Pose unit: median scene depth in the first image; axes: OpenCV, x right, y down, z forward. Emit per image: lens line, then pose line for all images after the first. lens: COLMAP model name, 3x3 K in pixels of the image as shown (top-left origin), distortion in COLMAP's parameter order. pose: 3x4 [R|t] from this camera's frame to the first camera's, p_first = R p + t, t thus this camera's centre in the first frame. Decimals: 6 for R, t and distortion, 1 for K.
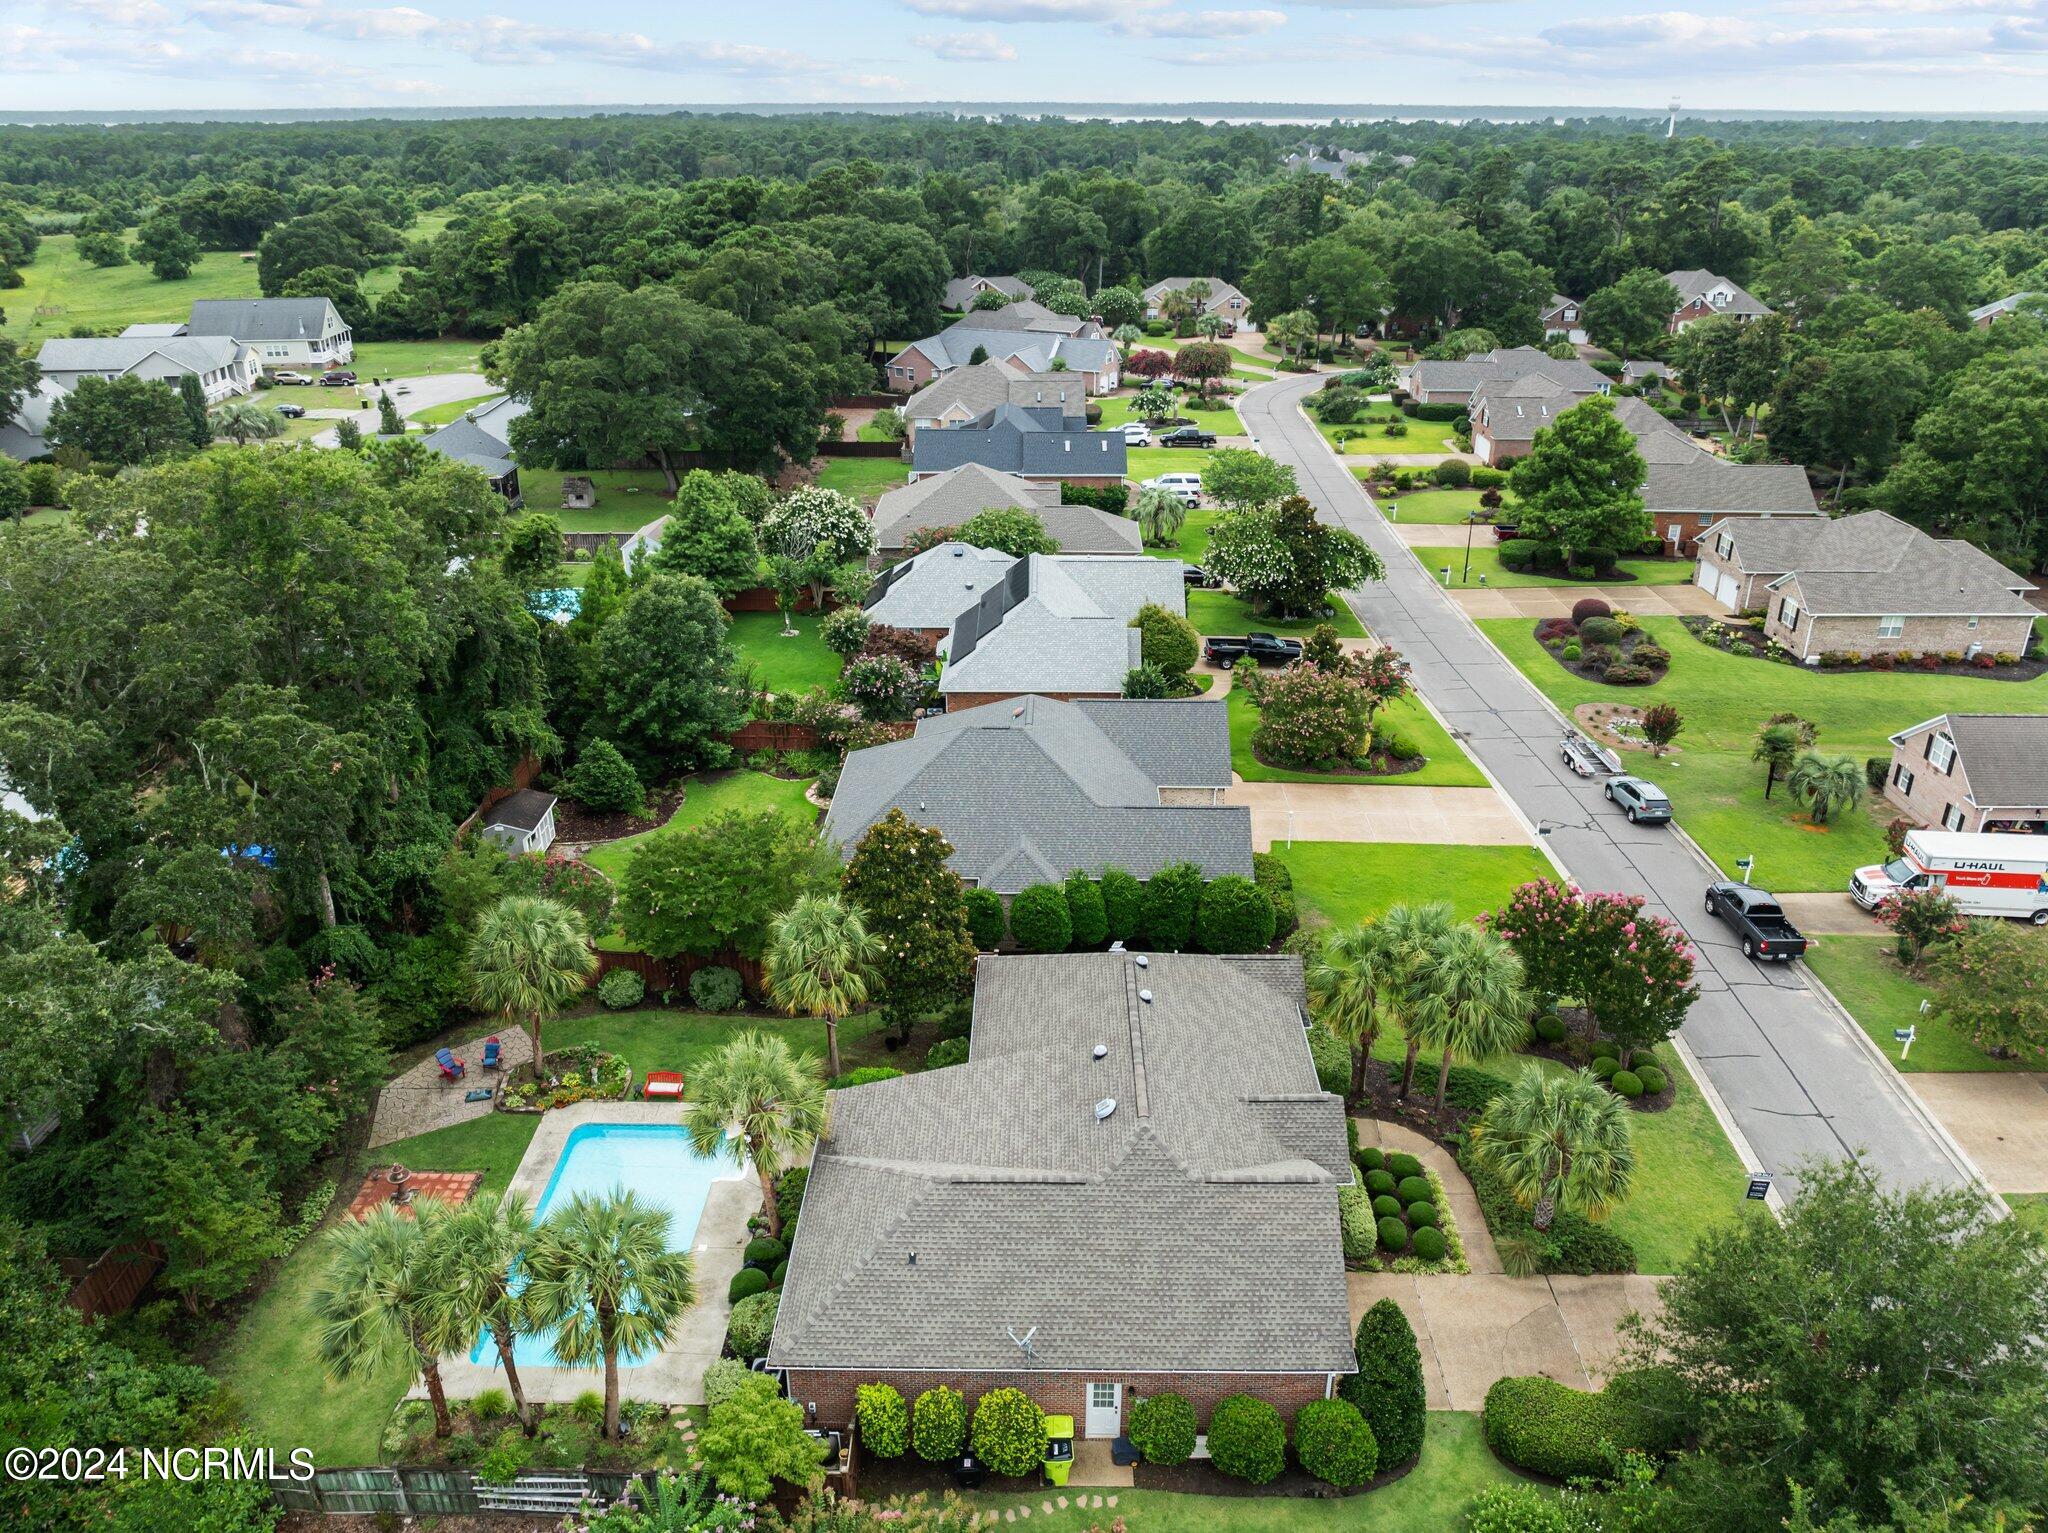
lens RADIAL K [[1462.7, 0, 1024.0], [0, 1462.7, 766.5], [0, 0, 1]] dist [-0.000221, 0.000138]
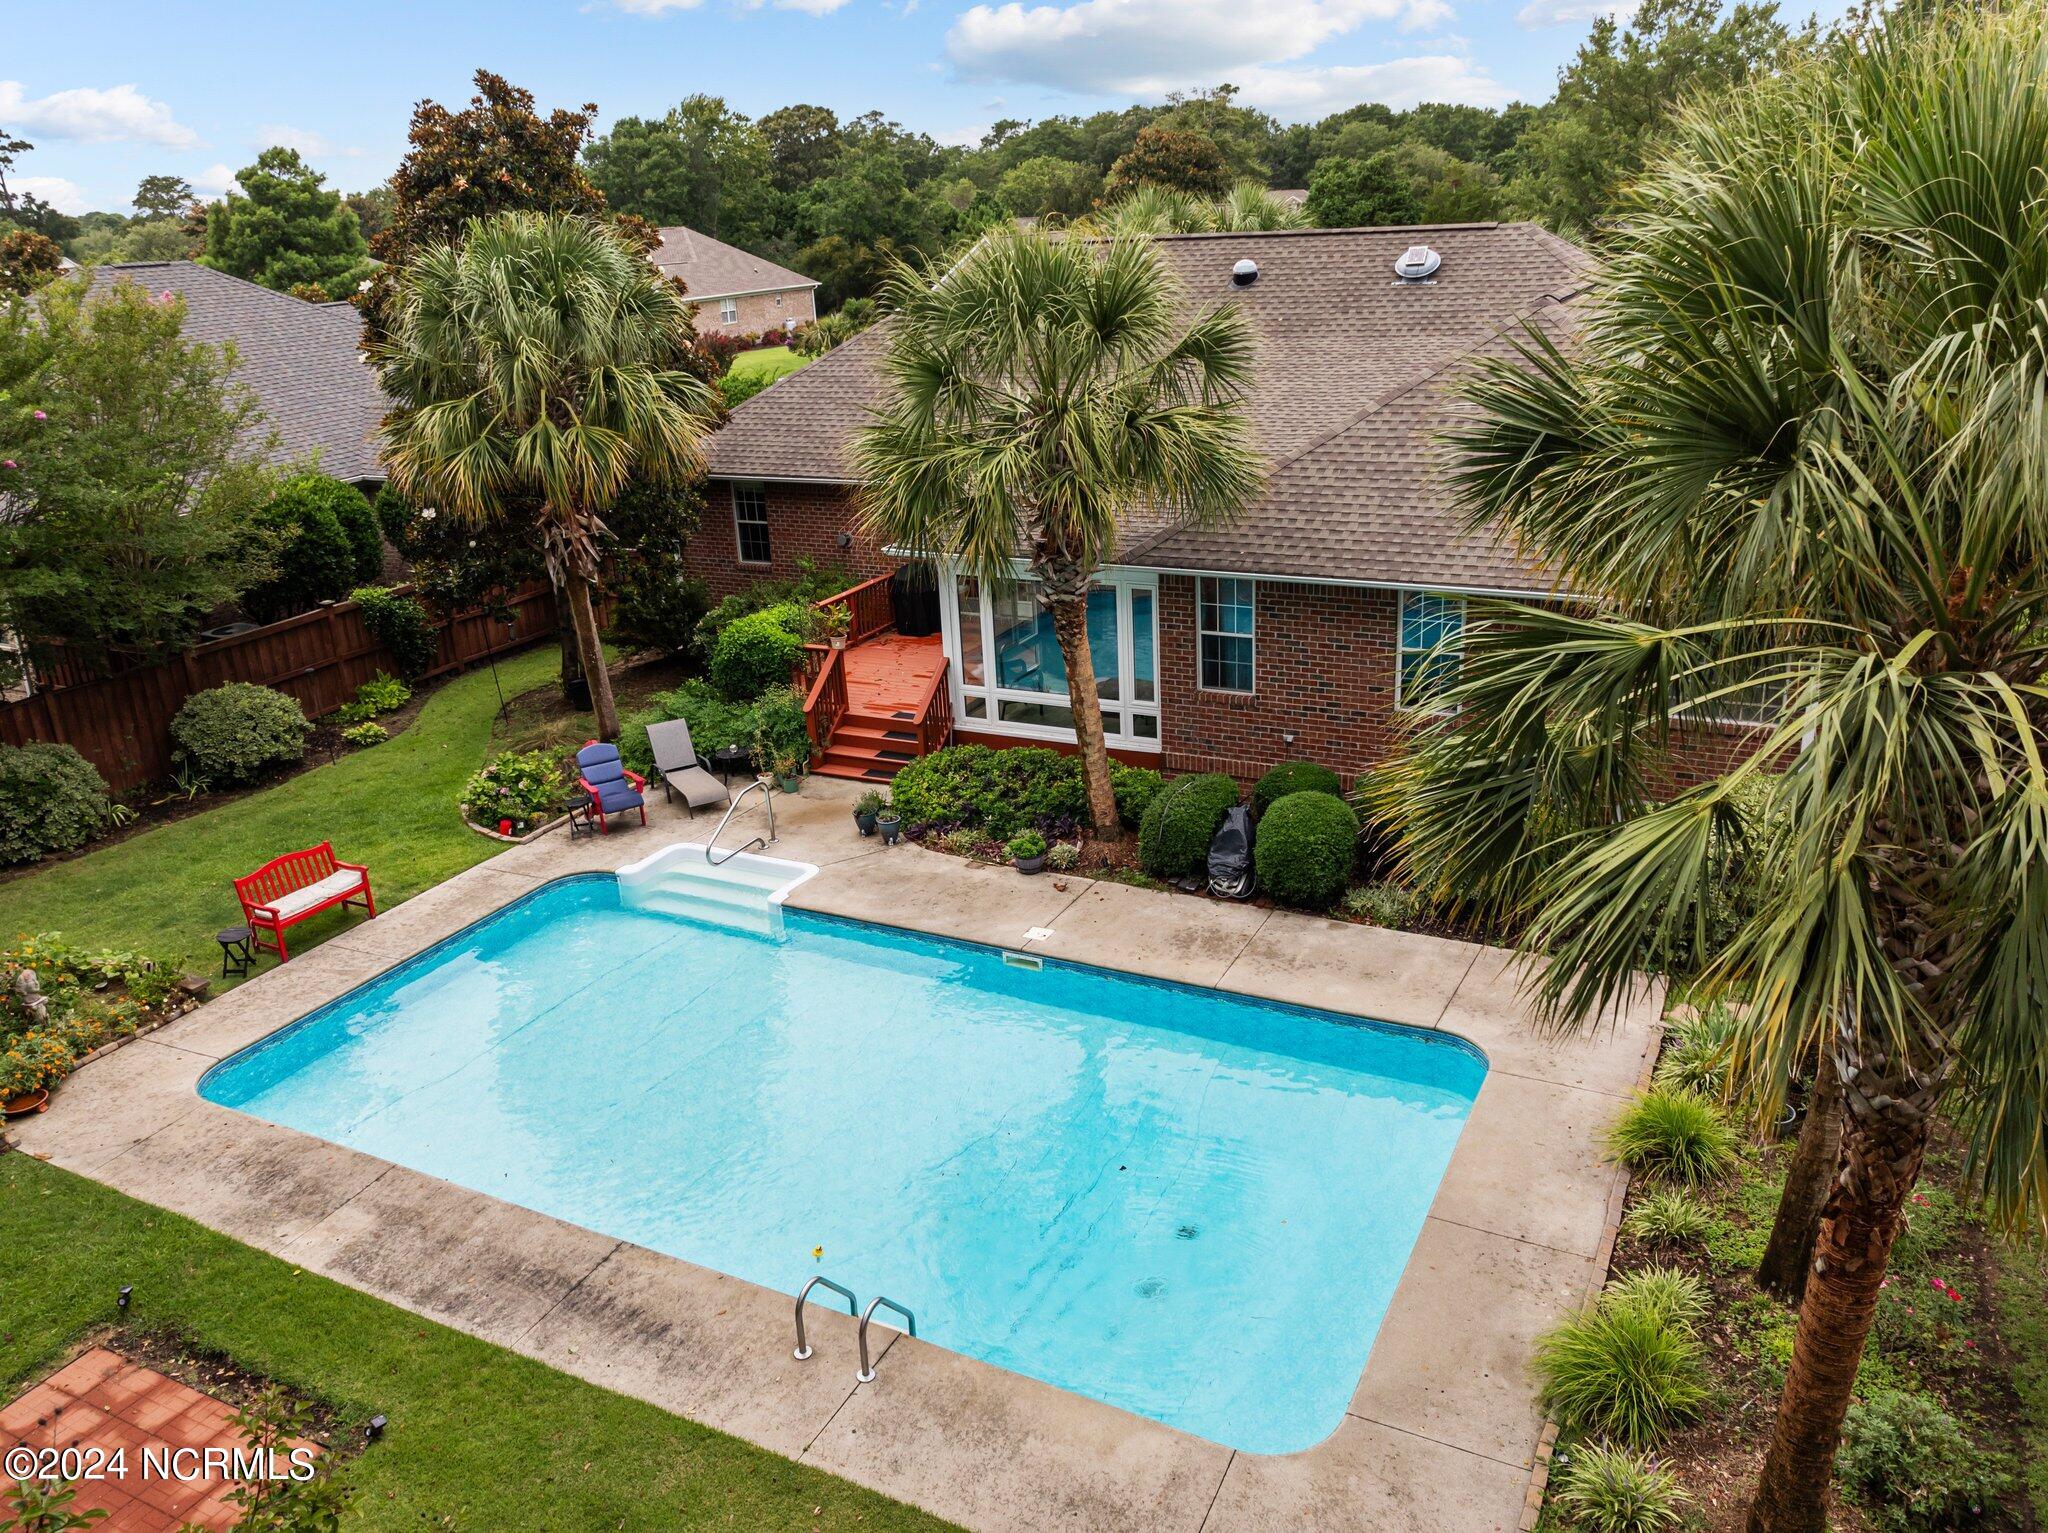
lens RADIAL K [[1510.4, 0, 1024.0], [0, 1510.4, 766.5], [0, 0, 1]] dist [-0.043985, -0.001048]
pose [[0.445647, -0.328715, 0.832674, -0.492151], [0.416921, 0.899323, 0.131889, 0.245078], [-0.792196, 0.288383, 0.537829, 0.799333]]
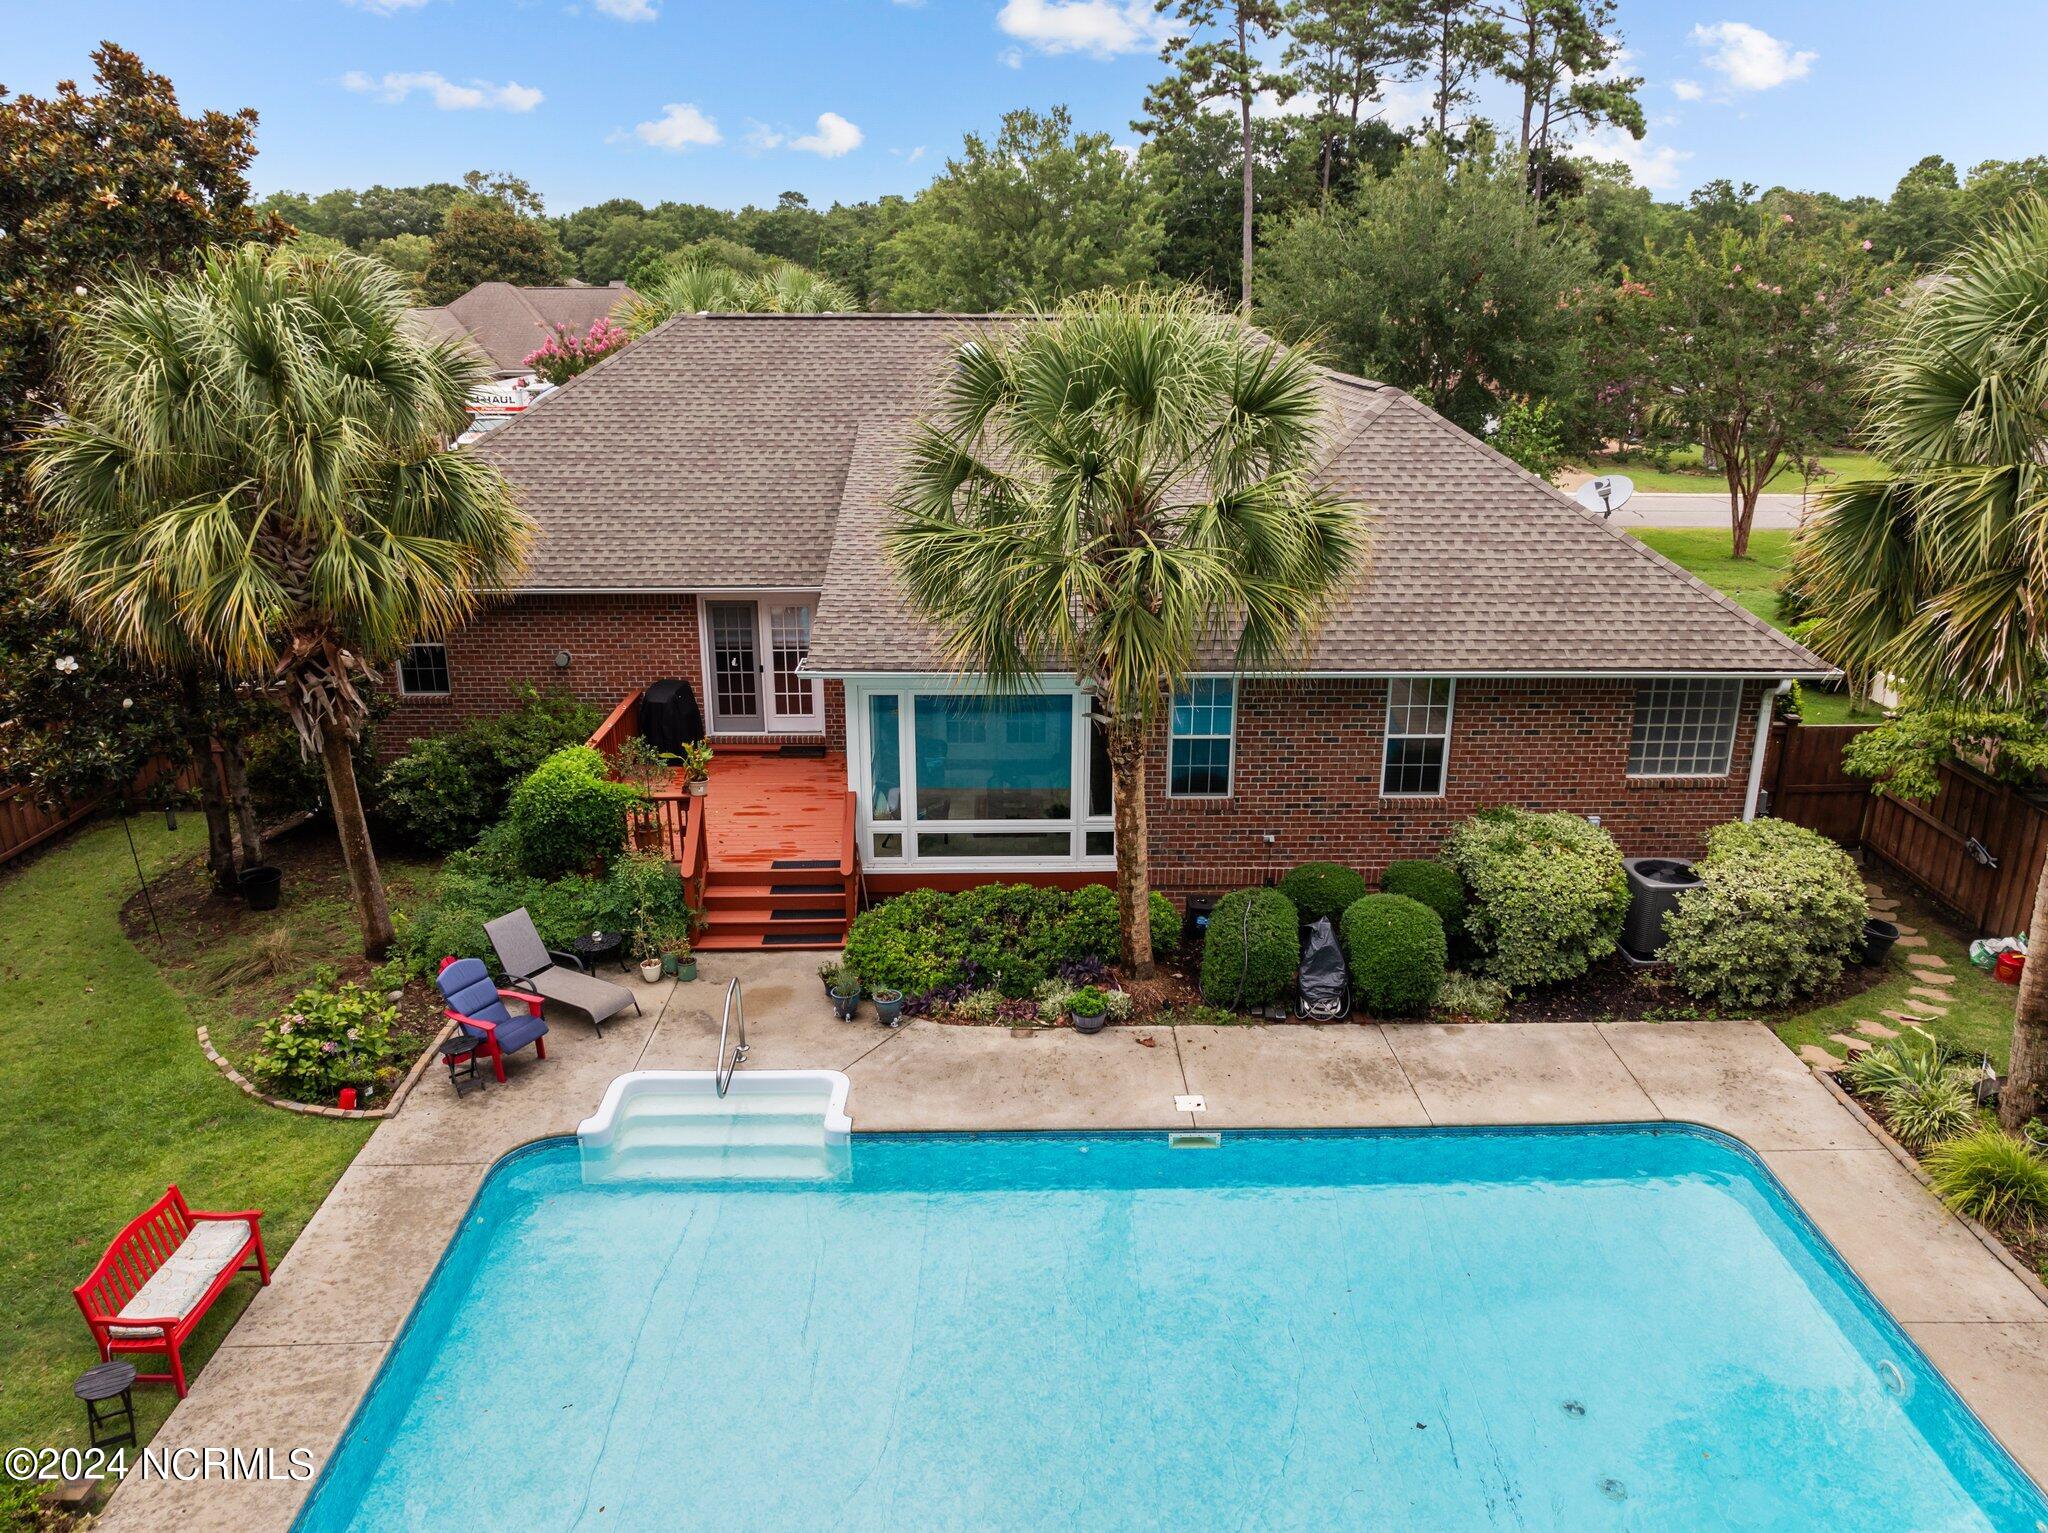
lens RADIAL K [[1436.1, 0, 1024.0], [0, 1436.1, 766.5], [0, 0, 1]] dist [-0.041419, 0.005474]
pose [[-0.030749, -0.316620, 0.948054, -0.463233], [0.415134, 0.858779, 0.300270, 0.170634], [-0.909240, 0.402803, 0.105033, 0.965106]]
